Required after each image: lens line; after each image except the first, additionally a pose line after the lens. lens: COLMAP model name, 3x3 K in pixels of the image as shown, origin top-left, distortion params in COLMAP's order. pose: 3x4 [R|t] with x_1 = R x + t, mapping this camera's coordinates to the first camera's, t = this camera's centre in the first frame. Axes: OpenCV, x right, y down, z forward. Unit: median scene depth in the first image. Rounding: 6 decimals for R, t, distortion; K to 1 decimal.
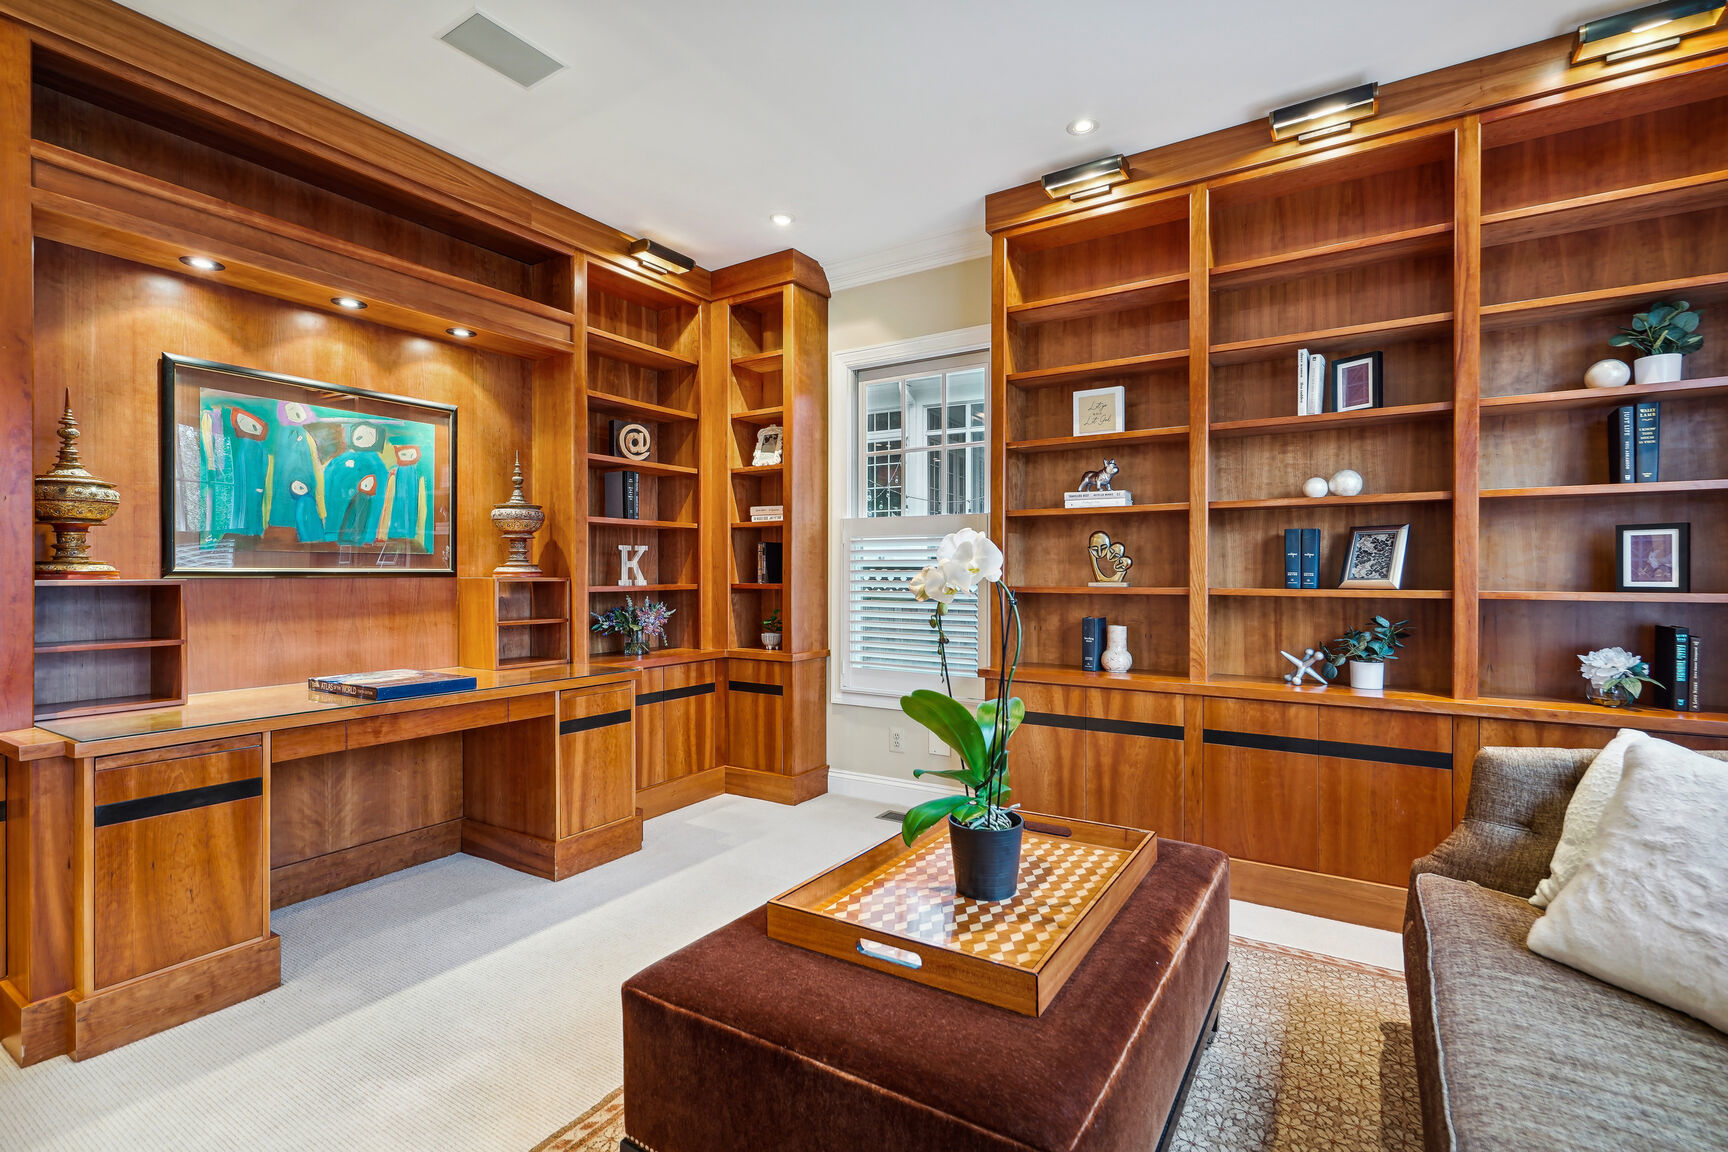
lens RADIAL K [[803.9, 0, 866.3], [0, 803.9, 576.7], [0, 0, 1]] dist [-0.000472, 0.003262]
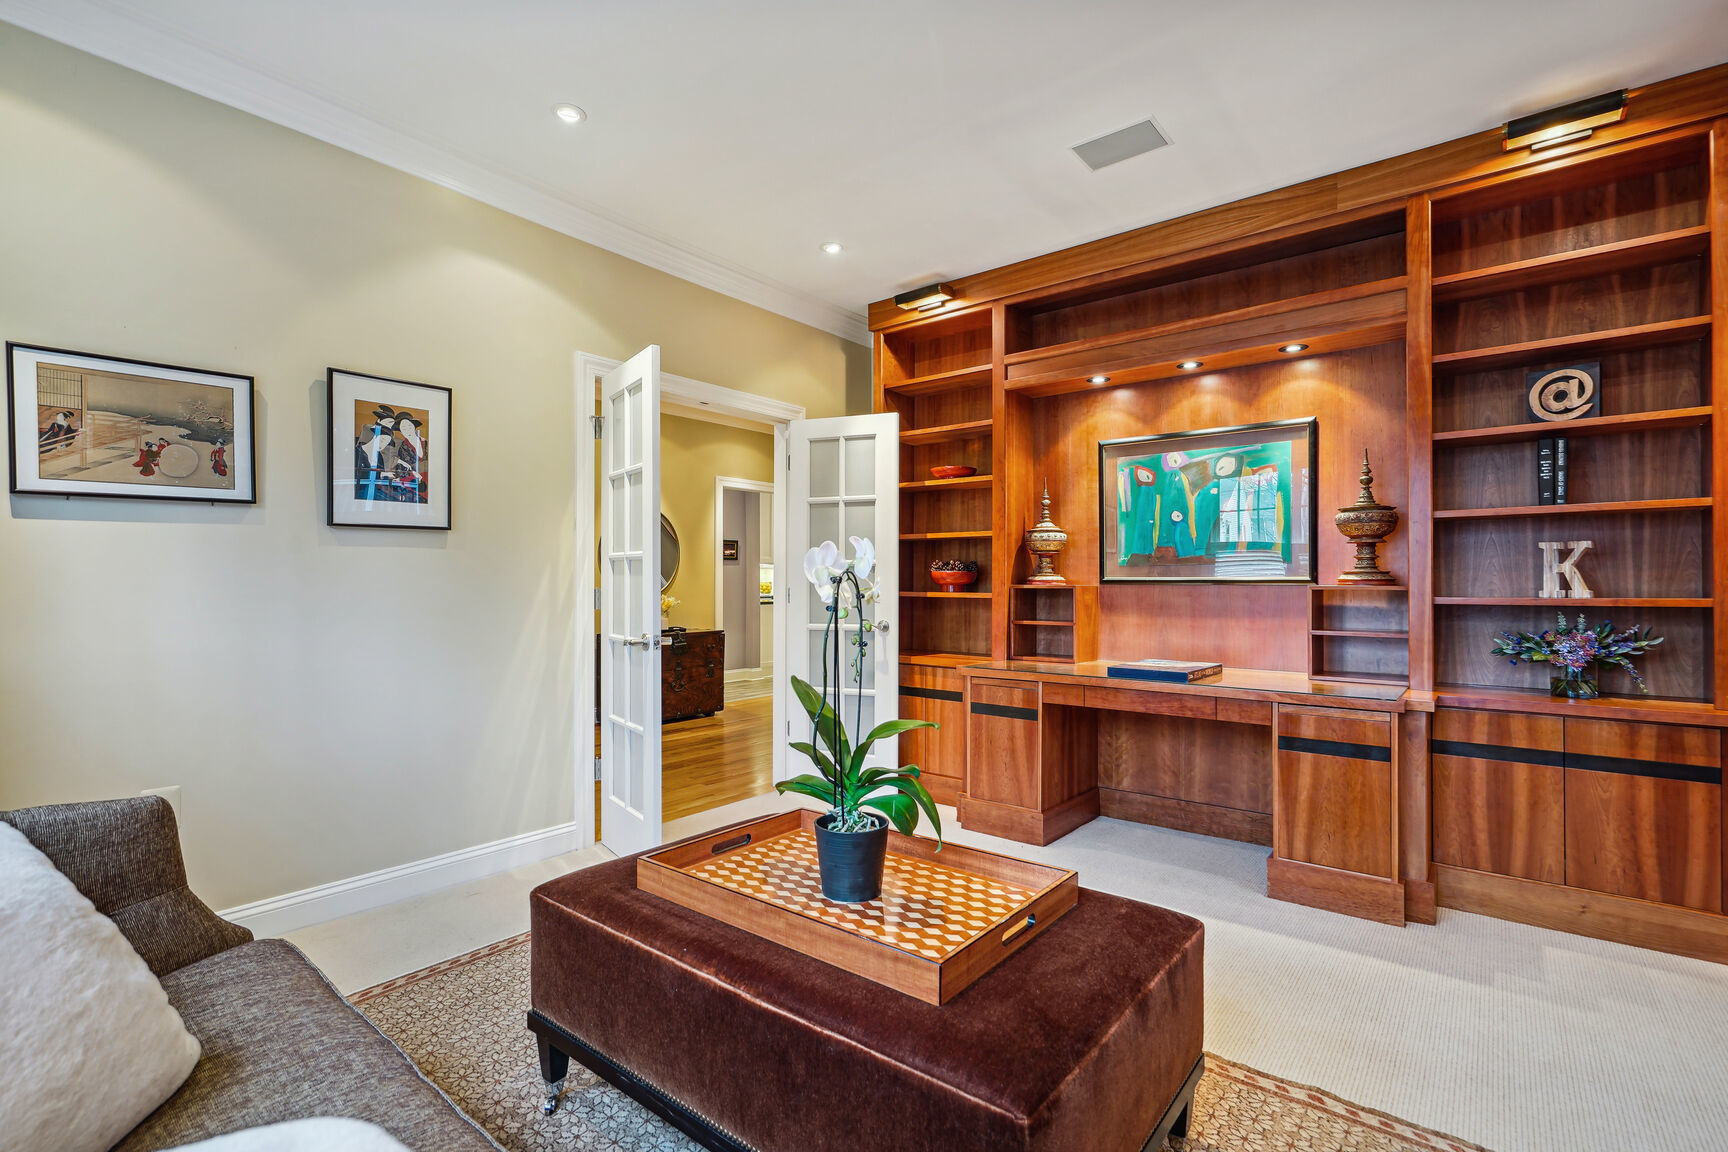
lens RADIAL K [[803.9, 0, 868.2], [0, 803.9, 579.1], [0, 0, 1]] dist [-0.000472, 0.003262]
pose [[-0.108900, -0.003538, -0.994046, 0.635269], [-0.003920, 0.999987, -0.003130, -0.001419], [0.994045, 0.003555, -0.108913, 0.620359]]
